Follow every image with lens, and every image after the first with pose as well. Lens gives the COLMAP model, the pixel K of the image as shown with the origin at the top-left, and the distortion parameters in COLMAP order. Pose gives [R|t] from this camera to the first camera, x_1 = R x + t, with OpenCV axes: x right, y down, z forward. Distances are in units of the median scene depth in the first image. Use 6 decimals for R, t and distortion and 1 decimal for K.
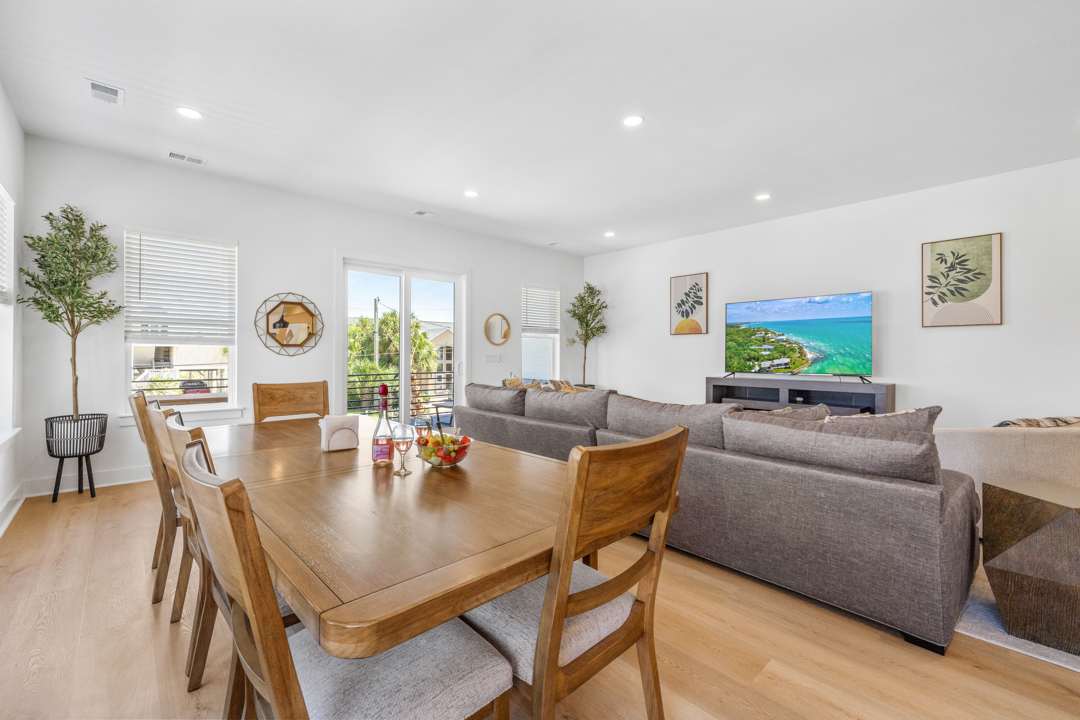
lens RADIAL K [[457.9, 0, 541.4], [0, 457.9, 355.0], [0, 0, 1]] dist [0.000168, 0.000042]
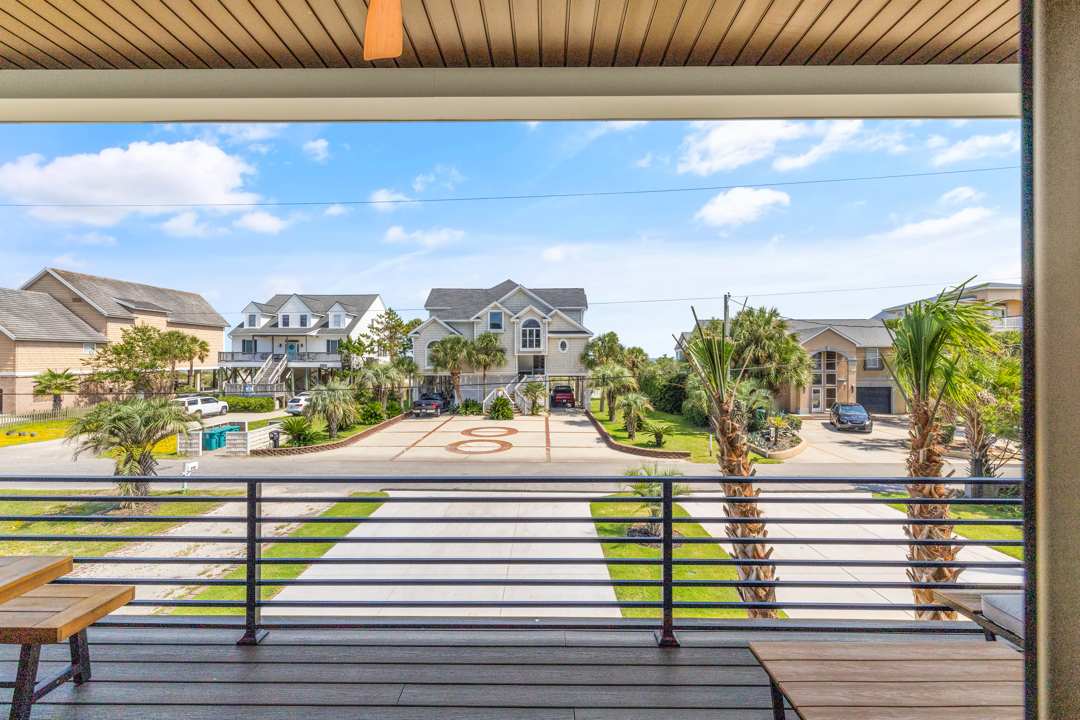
lens RADIAL K [[457.9, 0, 541.7], [0, 457.9, 355.3], [0, 0, 1]] dist [0.000168, 0.000042]
pose [[0.722322, 0.002038, -0.691554, -0.034797], [-0.001803, 0.999998, 0.001063, -0.015059], [0.691554, 0.000479, 0.722324, 0.178887]]
